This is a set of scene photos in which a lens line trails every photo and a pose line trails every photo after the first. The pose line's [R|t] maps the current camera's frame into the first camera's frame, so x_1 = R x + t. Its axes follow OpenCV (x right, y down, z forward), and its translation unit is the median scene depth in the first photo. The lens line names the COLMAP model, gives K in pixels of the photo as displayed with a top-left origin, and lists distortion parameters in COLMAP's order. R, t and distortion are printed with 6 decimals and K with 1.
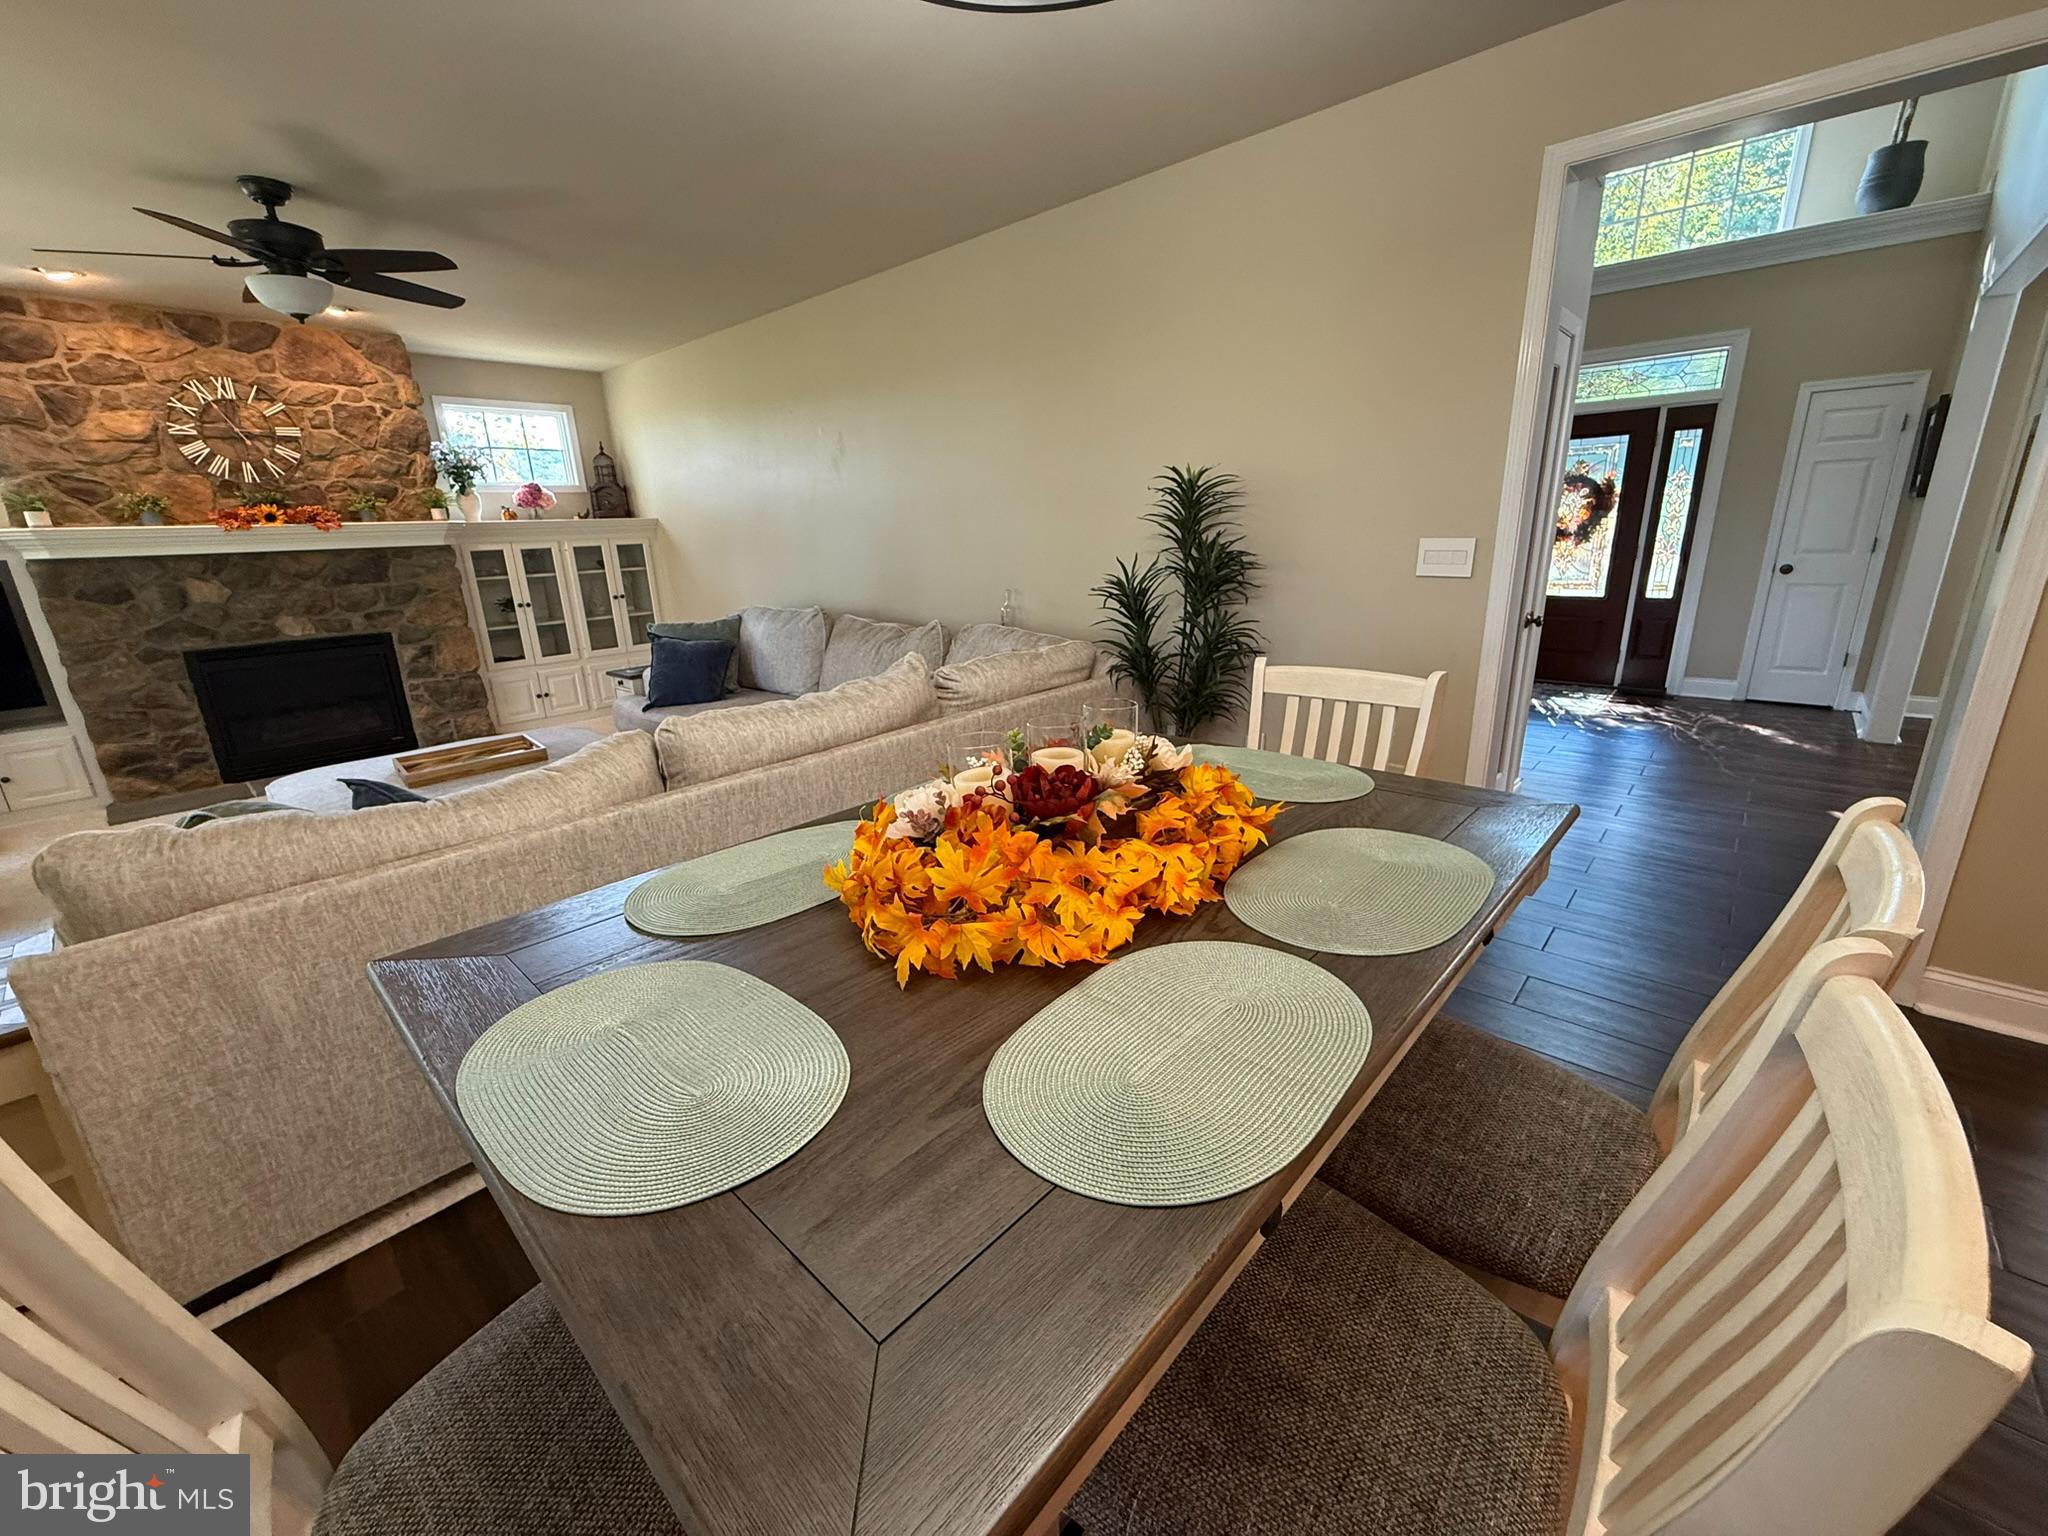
lens RADIAL K [[814.6, 0, 1019.4], [0, 814.6, 761.9], [0, 0, 1]] dist [-0.001168, 0.000240]
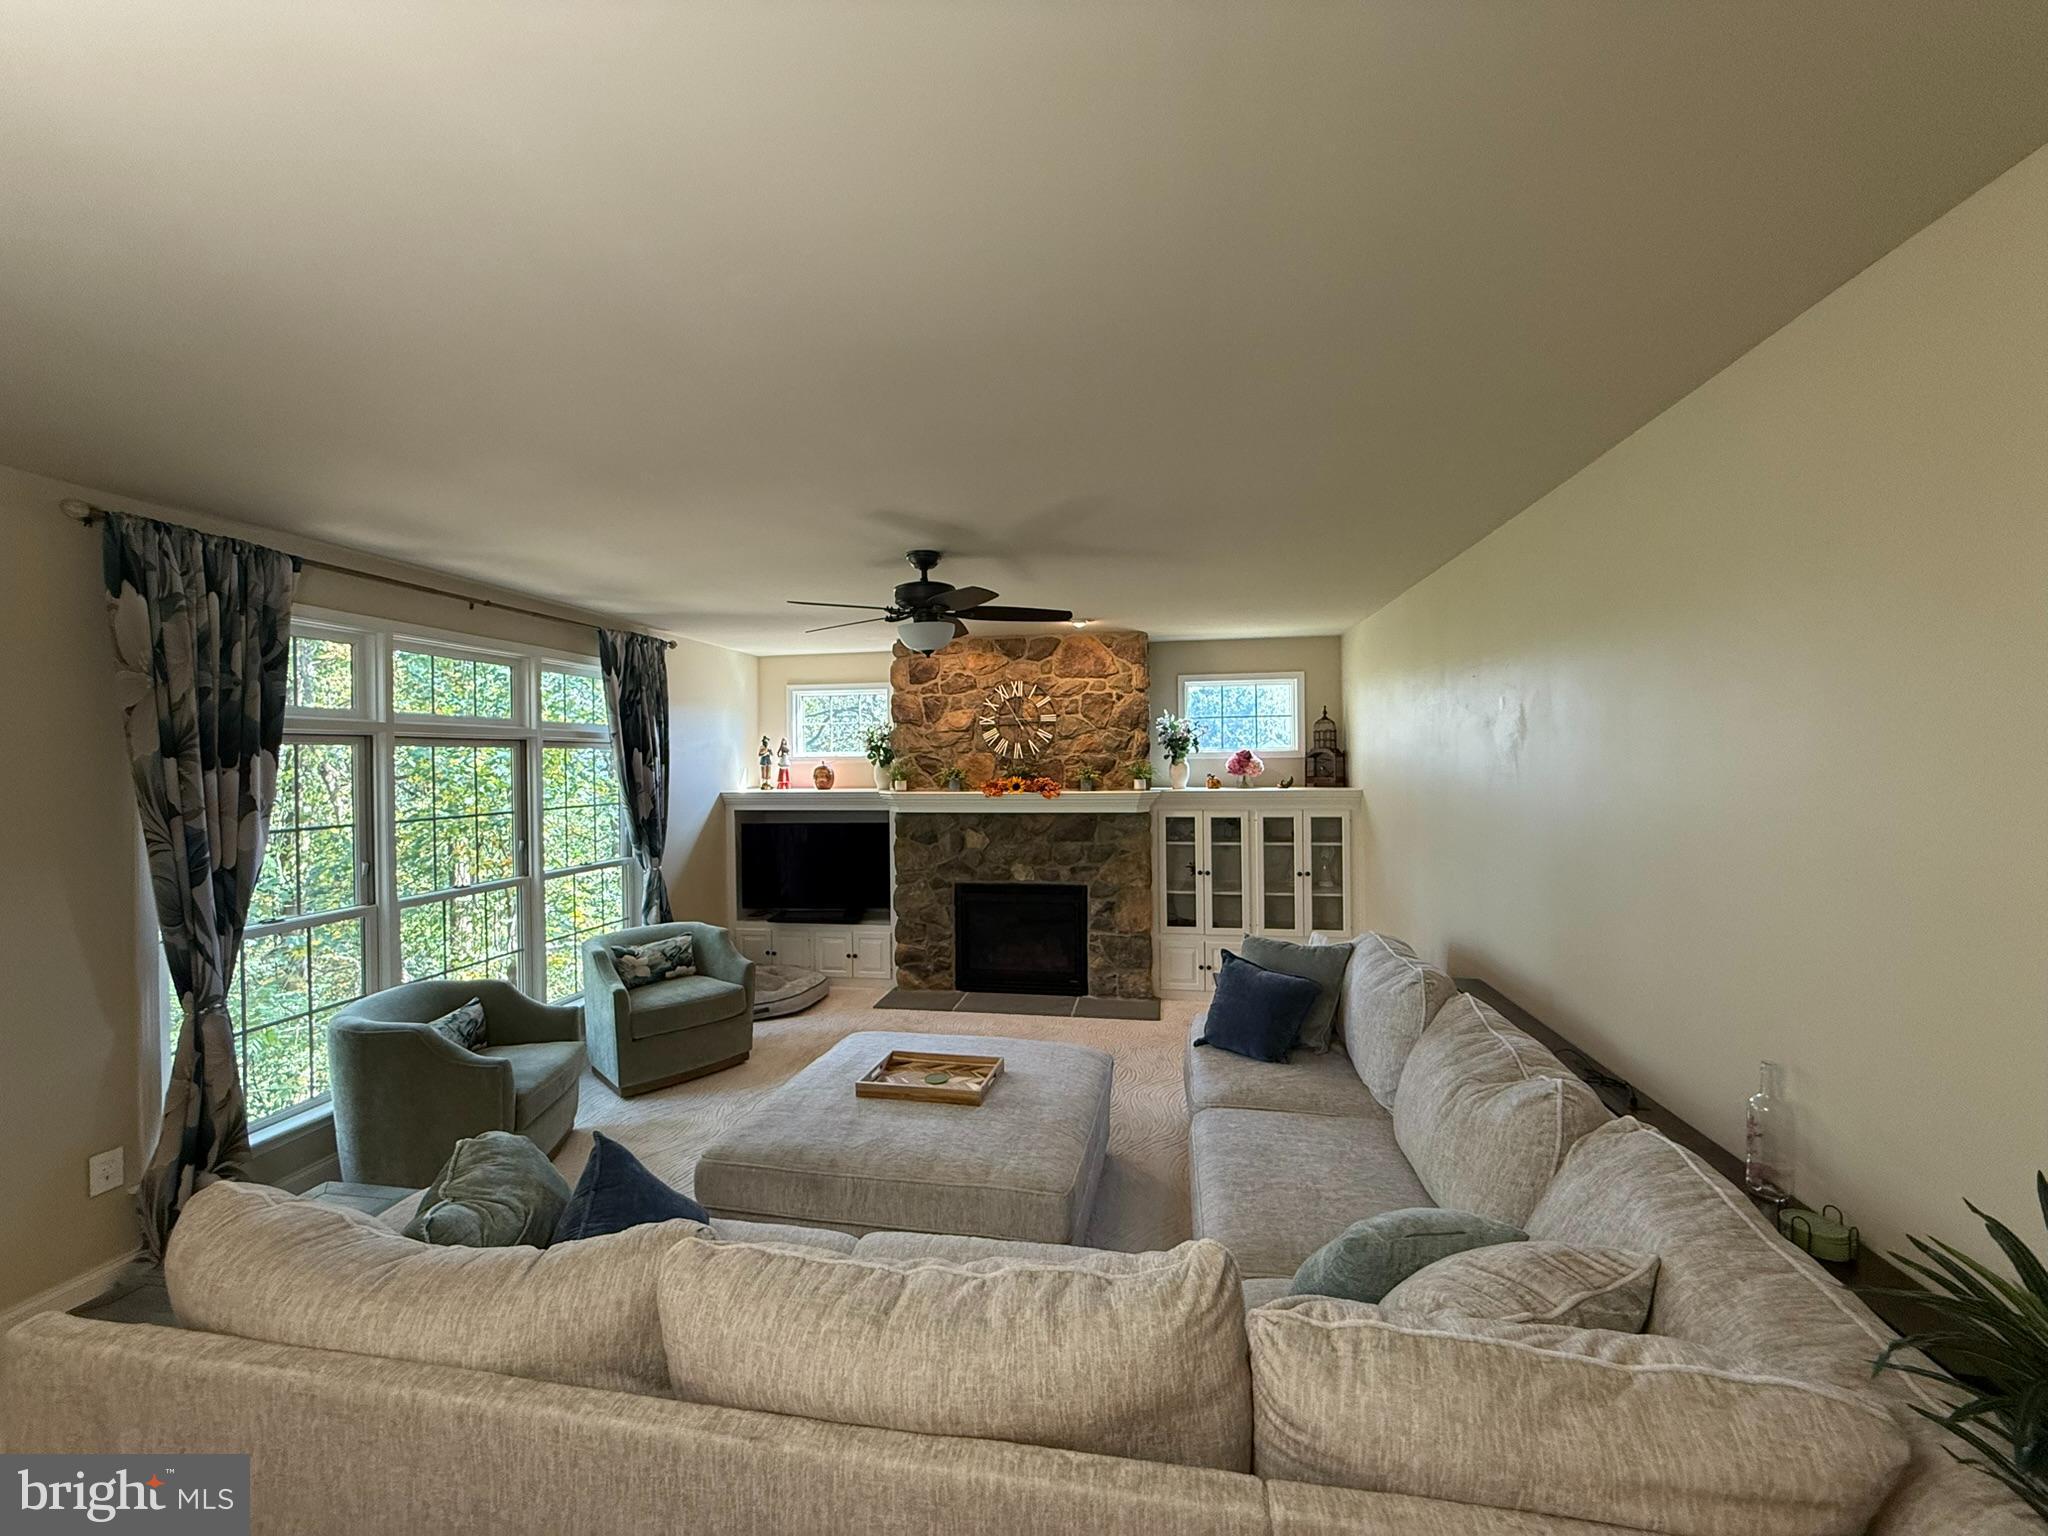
lens RADIAL K [[814.6, 0, 1021.2], [0, 814.6, 764.8], [0, 0, 1]] dist [-0.001168, 0.000240]
pose [[0.537999, 0.030546, -0.842392, 0.112374], [-0.244031, 0.962194, -0.120963, -0.182627], [0.806849, 0.270648, 0.525113, 0.347729]]
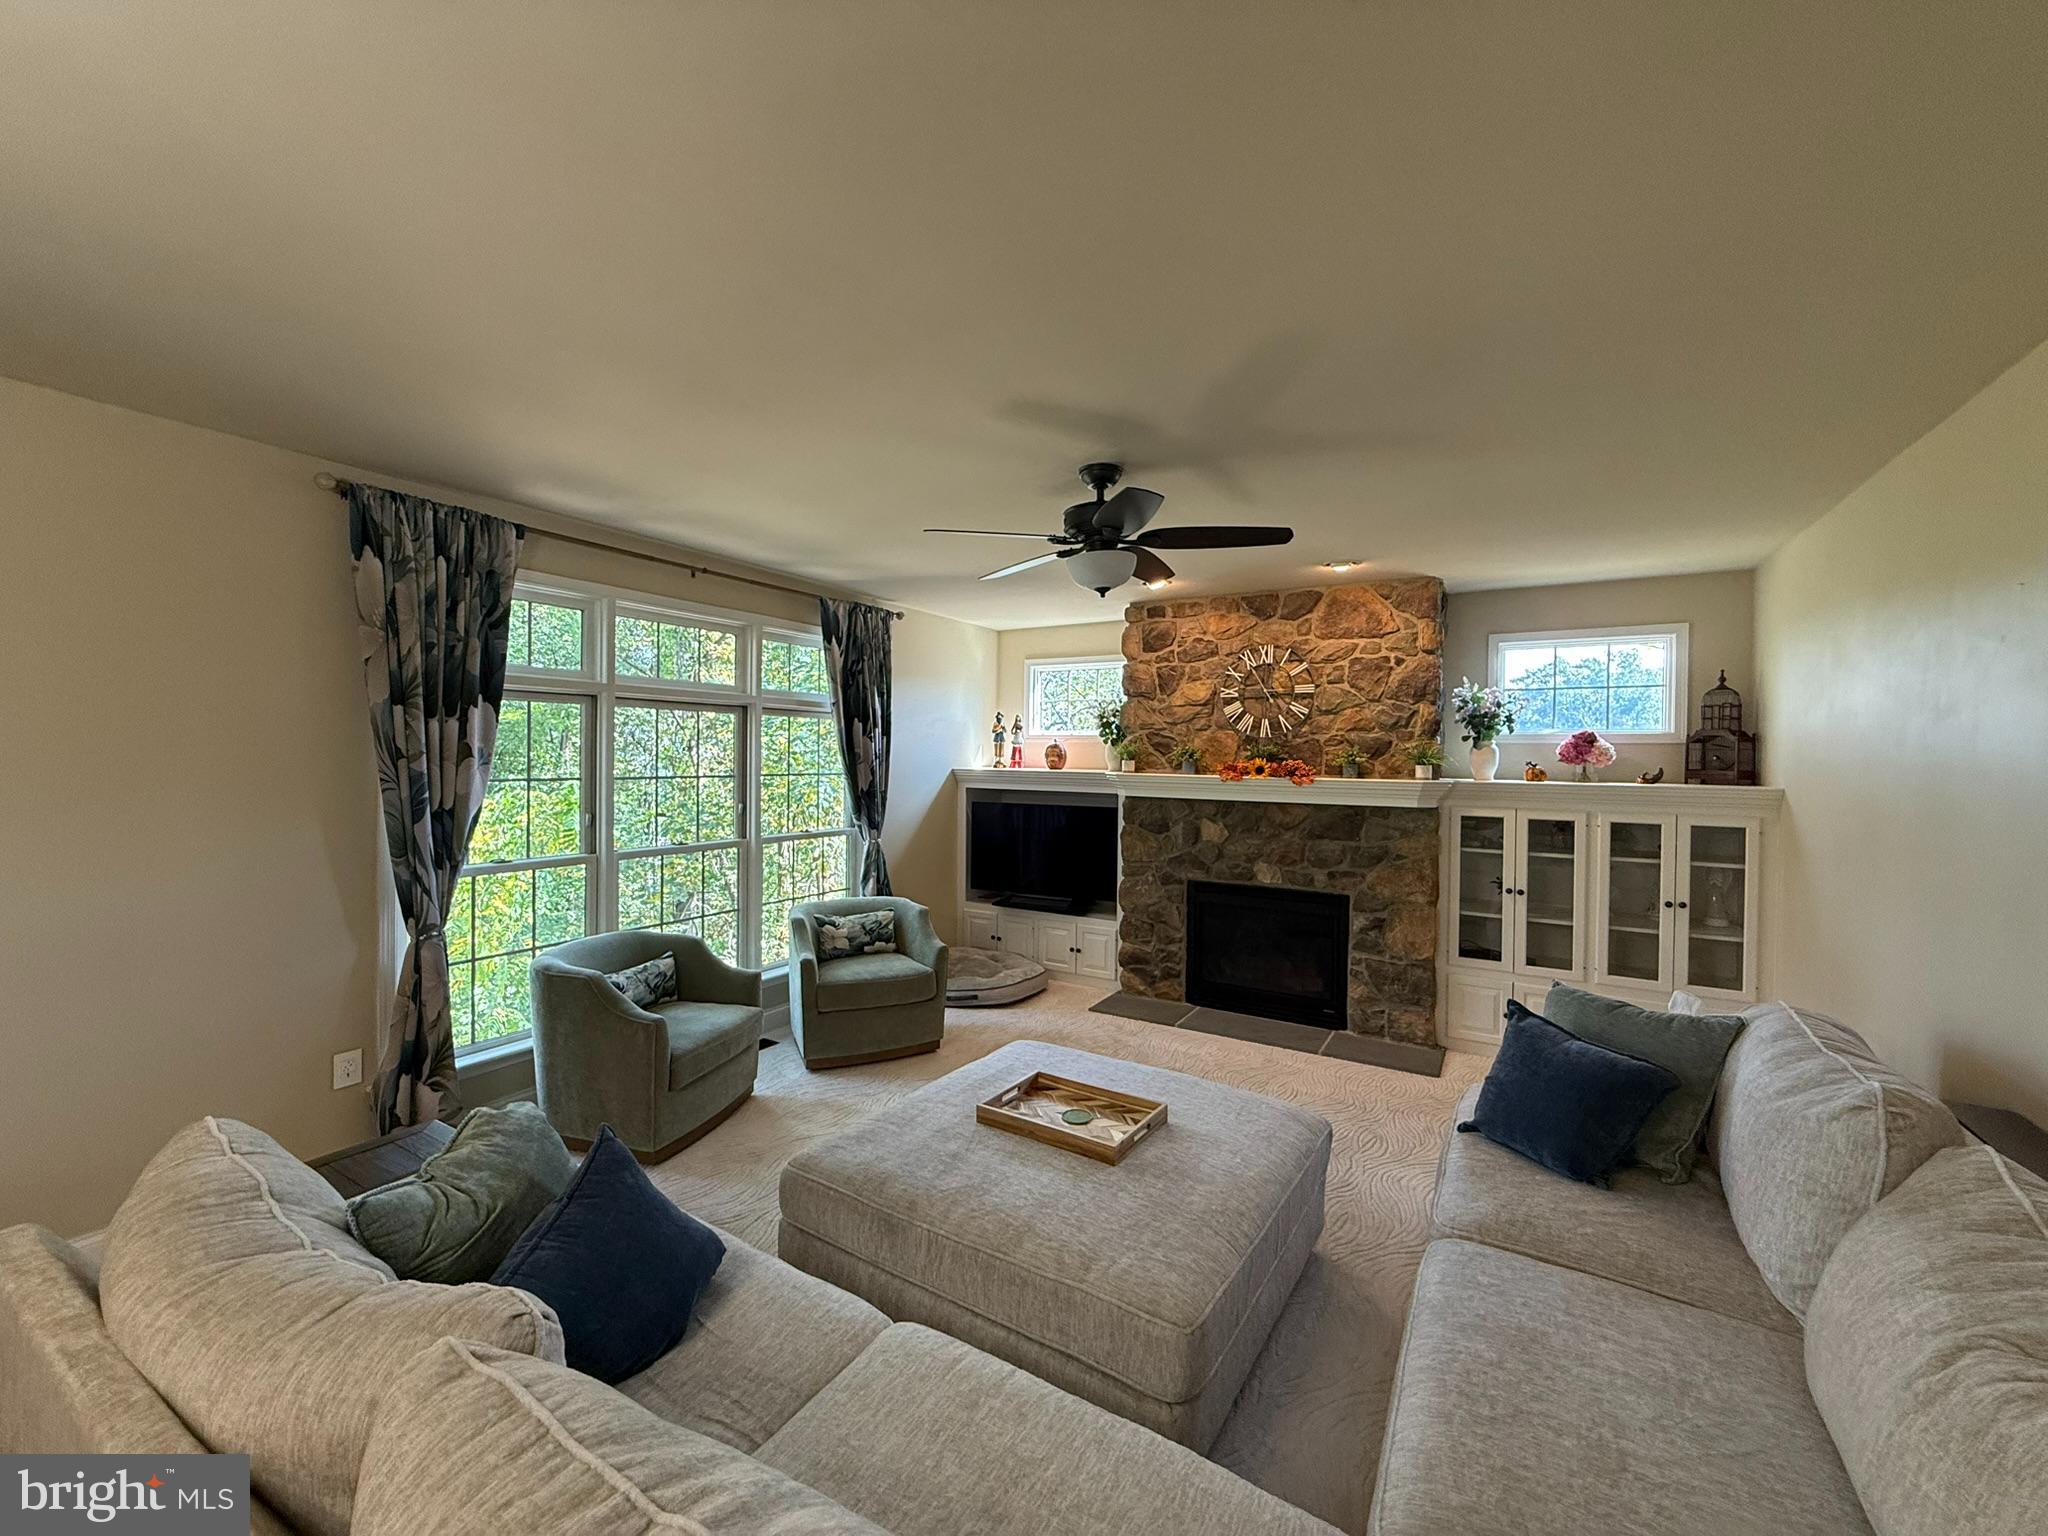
lens RADIAL K [[814.6, 0, 1020.3], [0, 814.6, 765.7], [0, 0, 1]] dist [-0.001168, 0.000240]
pose [[0.195125, 0.046526, -0.979674, 0.024895], [-0.294973, 0.955412, -0.013377, -0.199748], [0.935370, 0.291587, 0.200149, 0.502219]]
